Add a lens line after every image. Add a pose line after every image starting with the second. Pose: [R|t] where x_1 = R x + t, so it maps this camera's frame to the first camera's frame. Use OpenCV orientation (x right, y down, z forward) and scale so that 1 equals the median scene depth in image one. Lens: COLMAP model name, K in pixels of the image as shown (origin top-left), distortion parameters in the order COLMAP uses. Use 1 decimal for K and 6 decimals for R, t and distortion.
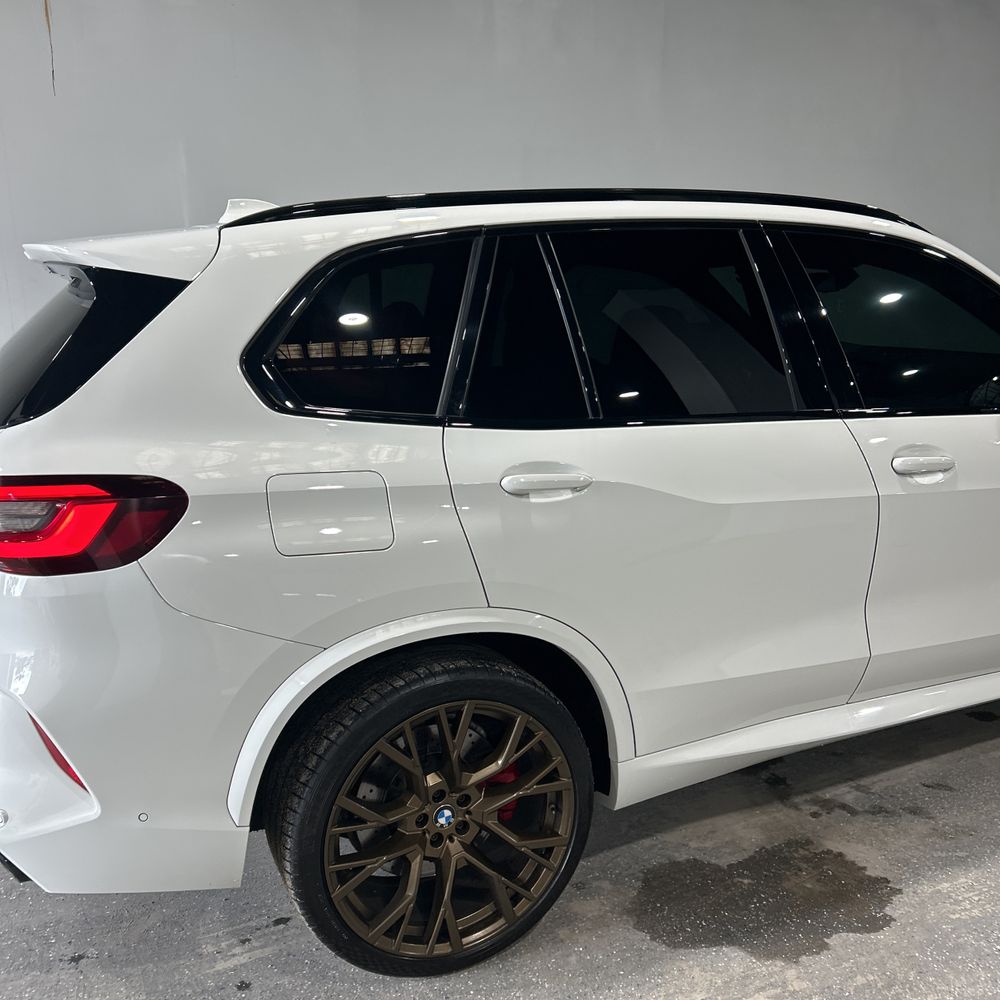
lens RADIAL K [[1012.9, 0, 491.9], [0, 1012.9, 499.6], [0, 0, 1]] dist [0.020476, -0.019760]
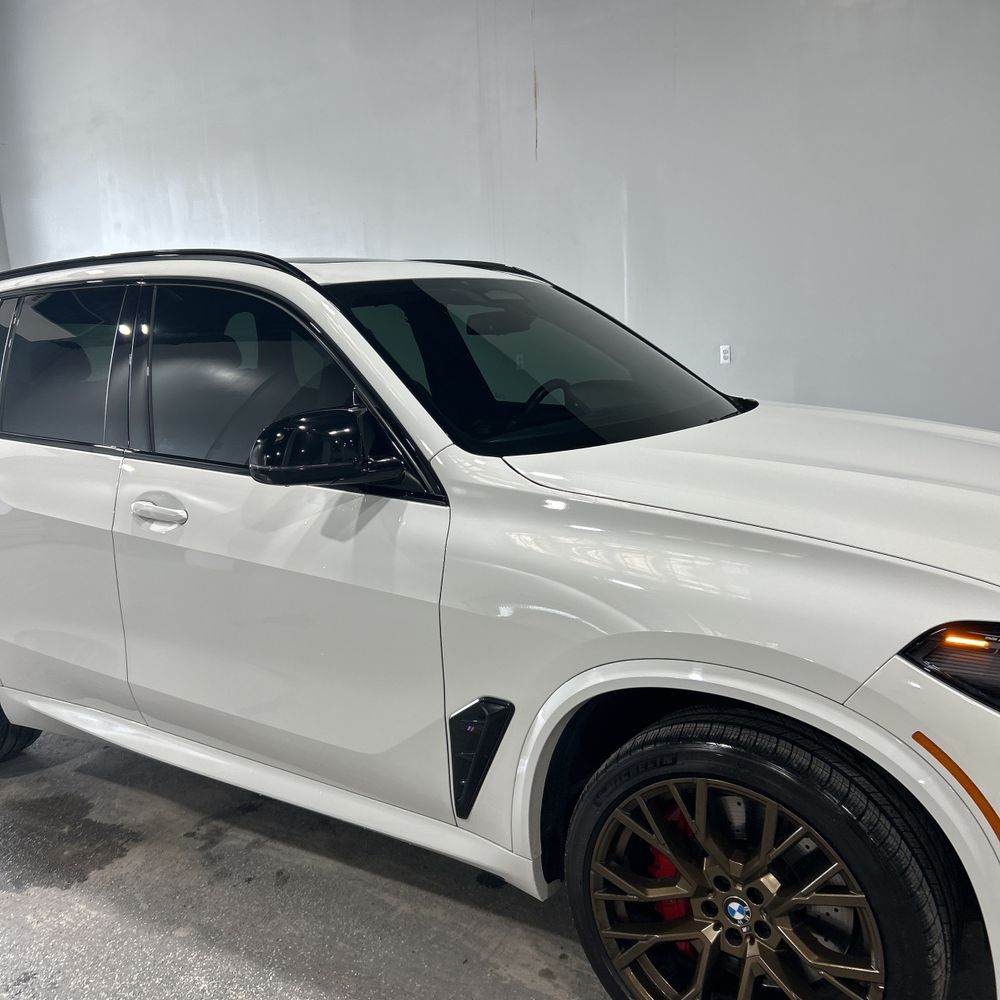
lens RADIAL K [[1014.4, 0, 476.1], [0, 1014.4, 513.7], [0, 0, 1]] dist [0.016244, 0.000779]
pose [[0.519163, 0.158821, -0.839789, 1.624662], [-0.154381, 0.983846, 0.090626, -0.196668], [0.840616, 0.082598, 0.535296, 0.818836]]
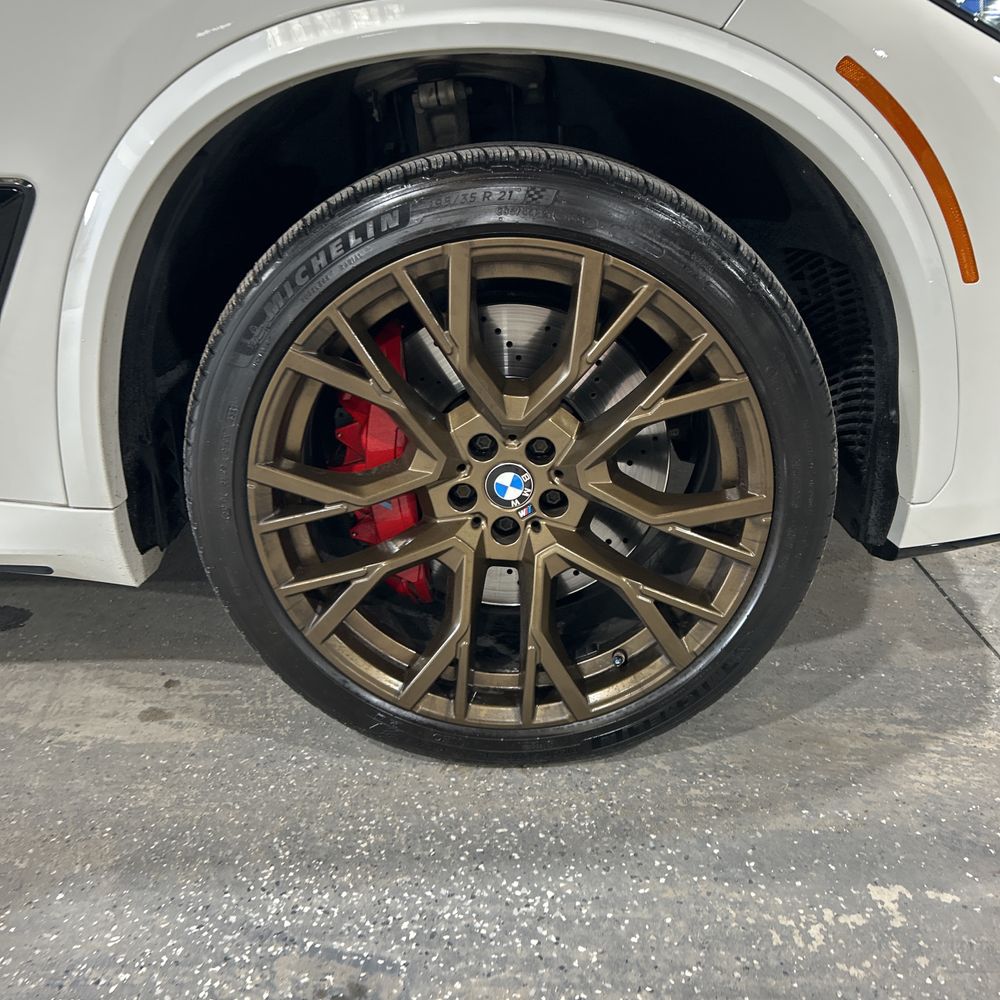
lens RADIAL K [[1040.4, 0, 493.6], [0, 1040.4, 489.6], [0, 0, 1]] dist [0.010310, 0.009955]
pose [[0.907445, 0.163548, -0.387035, 1.282090], [-0.095199, 0.977210, 0.189731, 0.068121], [0.409245, -0.135325, 0.902334, 1.006879]]
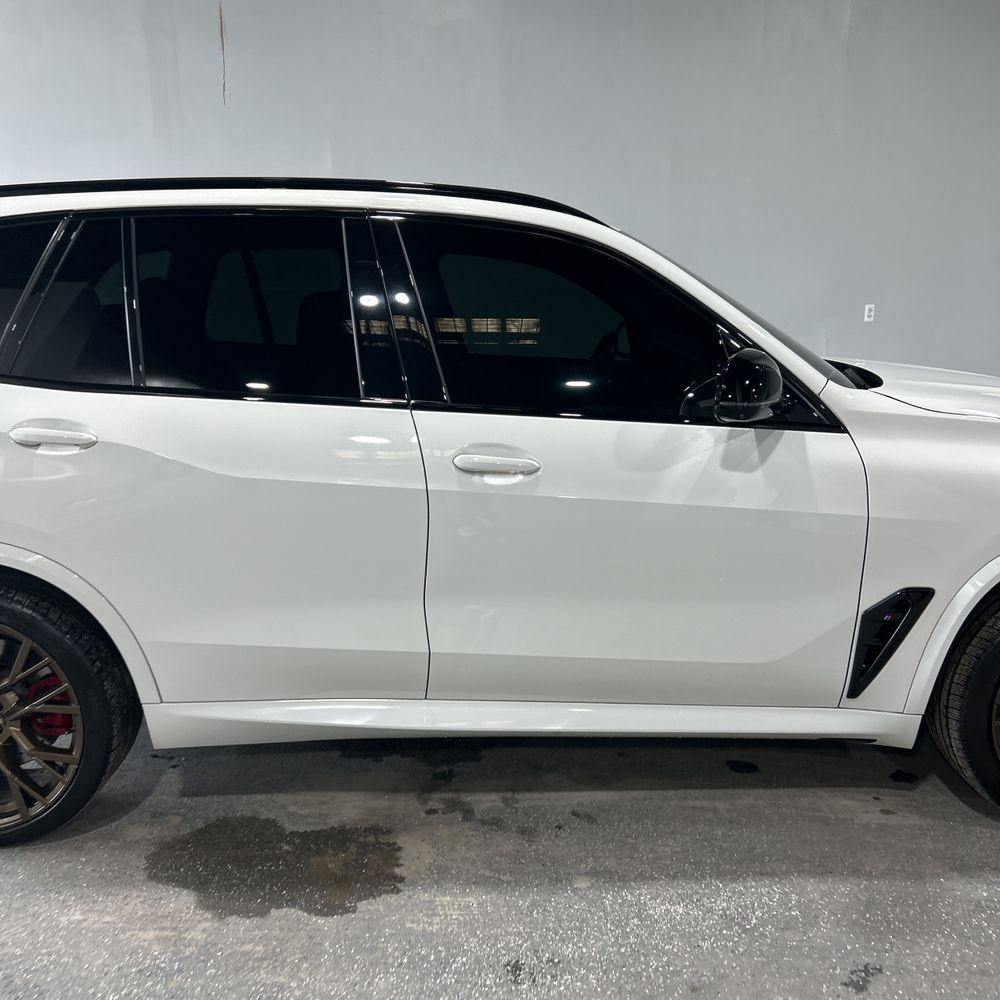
lens RADIAL K [[1040.4, 0, 493.6], [0, 1040.4, 489.6], [0, 0, 1]] dist [0.010310, 0.009955]
pose [[0.917605, 0.110327, -0.381876, 0.902688], [-0.108455, 0.993748, 0.026498, -0.041312], [0.382412, 0.017101, 0.923834, 0.107225]]
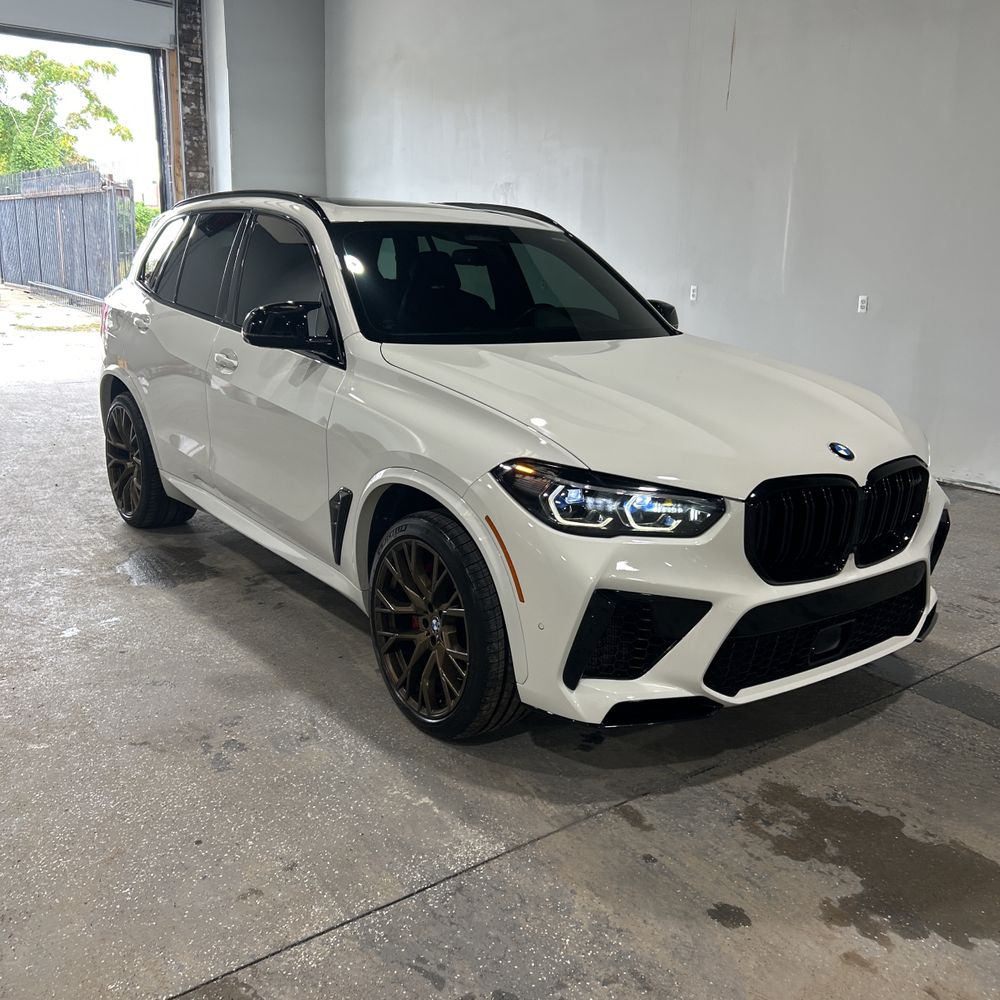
lens RADIAL K [[1002.3, 0, 513.9], [0, 1002.3, 521.5], [0, 0, 1]] dist [0.016073, -0.008971]
pose [[0.232853, 0.287924, -0.928913, 2.336987], [-0.248081, 0.941154, 0.229531, -0.307466], [0.940338, 0.176998, 0.290579, 1.143935]]
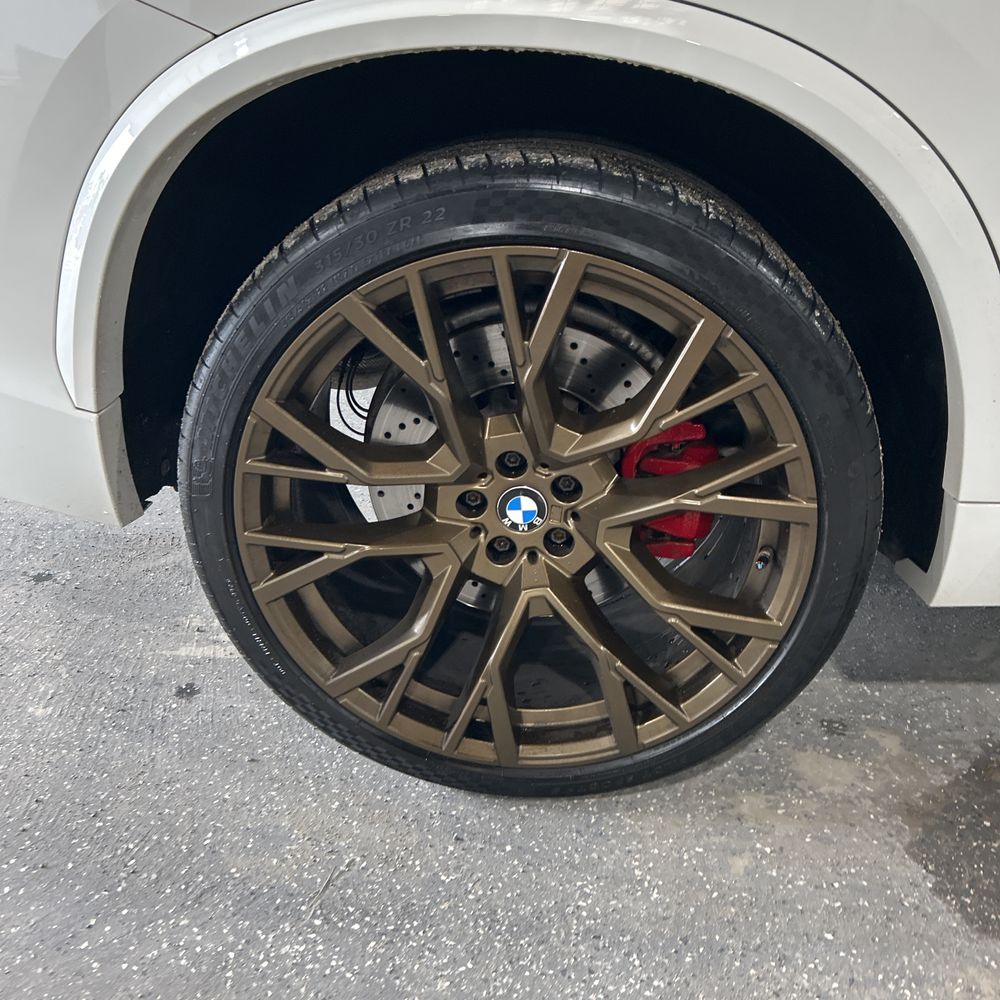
lens RADIAL K [[1014.7, 0, 478.7], [0, 1014.7, 498.8], [0, 0, 1]] dist [0.057653, -0.092958]
pose [[0.870478, 0.240043, -0.429705, 0.137412], [-0.123044, 0.951423, 0.282230, 0.169421], [0.476579, -0.192802, 0.857730, 0.562663]]
